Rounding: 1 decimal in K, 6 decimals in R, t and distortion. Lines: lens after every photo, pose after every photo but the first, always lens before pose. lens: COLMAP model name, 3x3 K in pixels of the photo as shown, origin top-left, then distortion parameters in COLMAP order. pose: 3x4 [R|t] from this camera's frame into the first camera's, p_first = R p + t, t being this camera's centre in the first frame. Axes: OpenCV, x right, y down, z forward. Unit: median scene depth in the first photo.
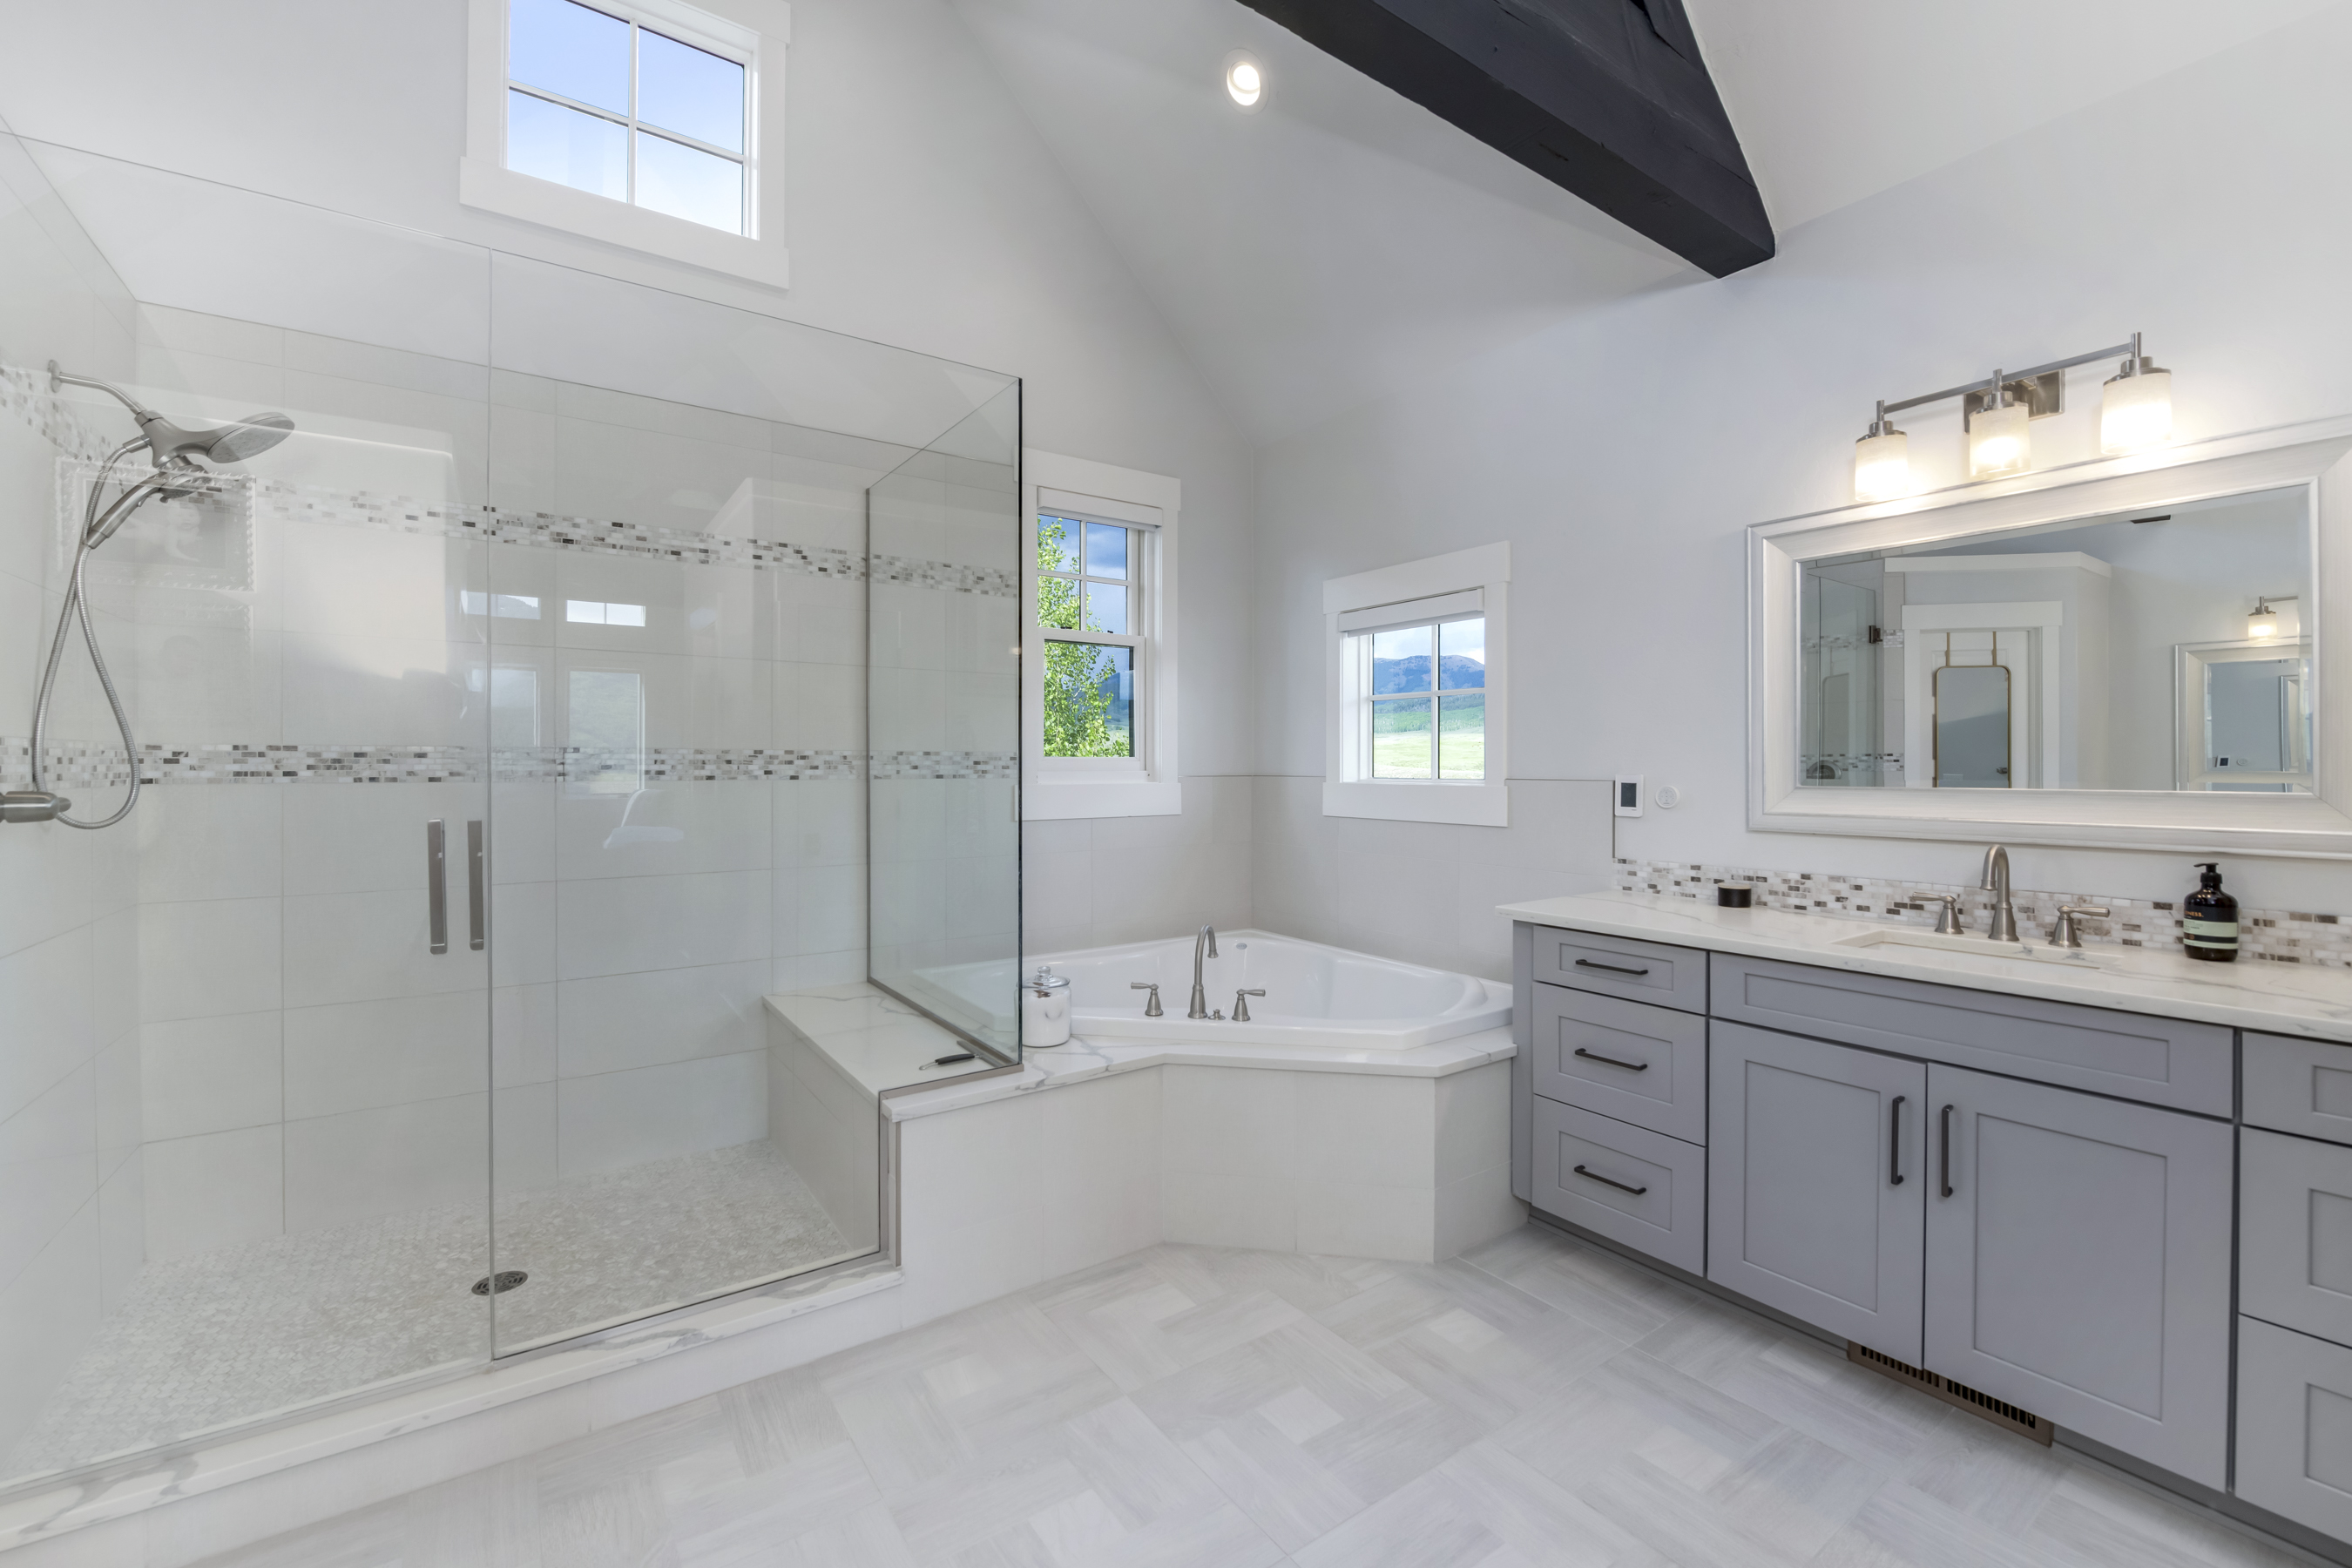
lens RADIAL K [[941.0, 0, 1176.0], [0, 941.0, 784.0], [0, 0, 1]] dist [-0.012856, -0.000110]
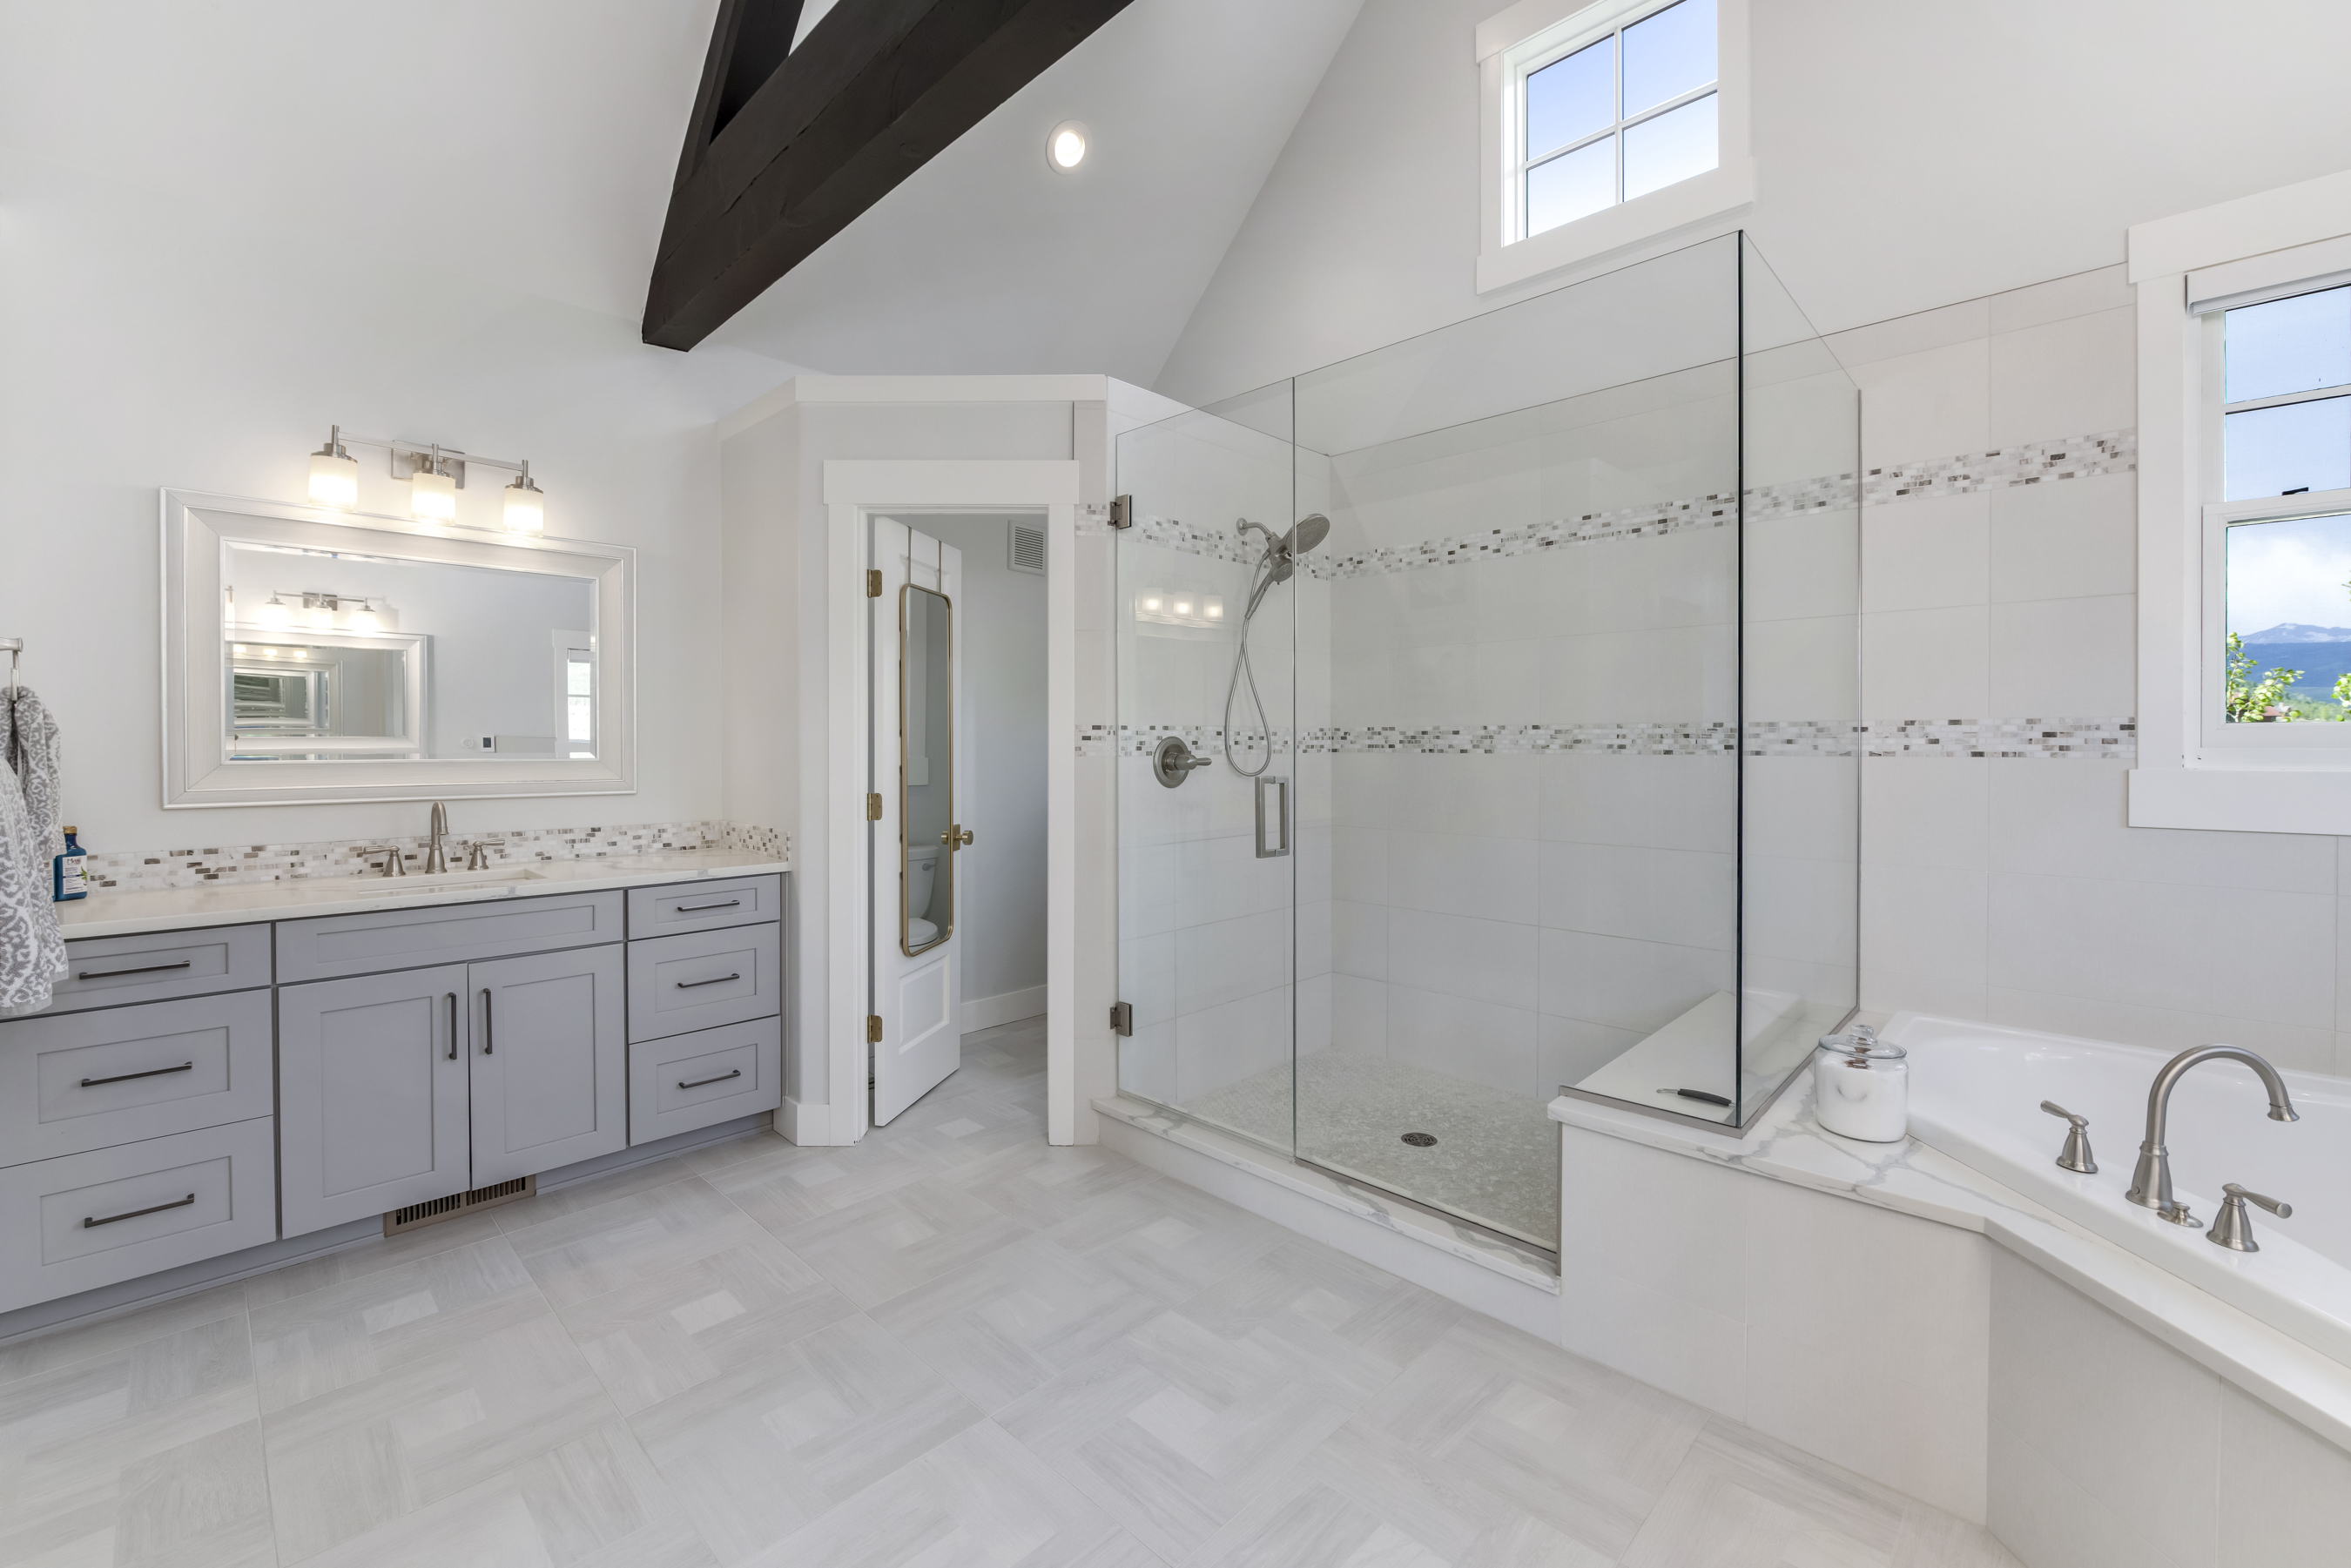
lens RADIAL K [[969.0, 0, 1181.7], [0, 969.0, 766.4], [0, 0, 1]] dist [-0.015836, -0.000105]
pose [[0.200899, 0.023882, -0.979321, 0.446560], [-0.015317, 0.999657, 0.021236, -0.006281], [0.979492, 0.010734, 0.201196, 0.348564]]
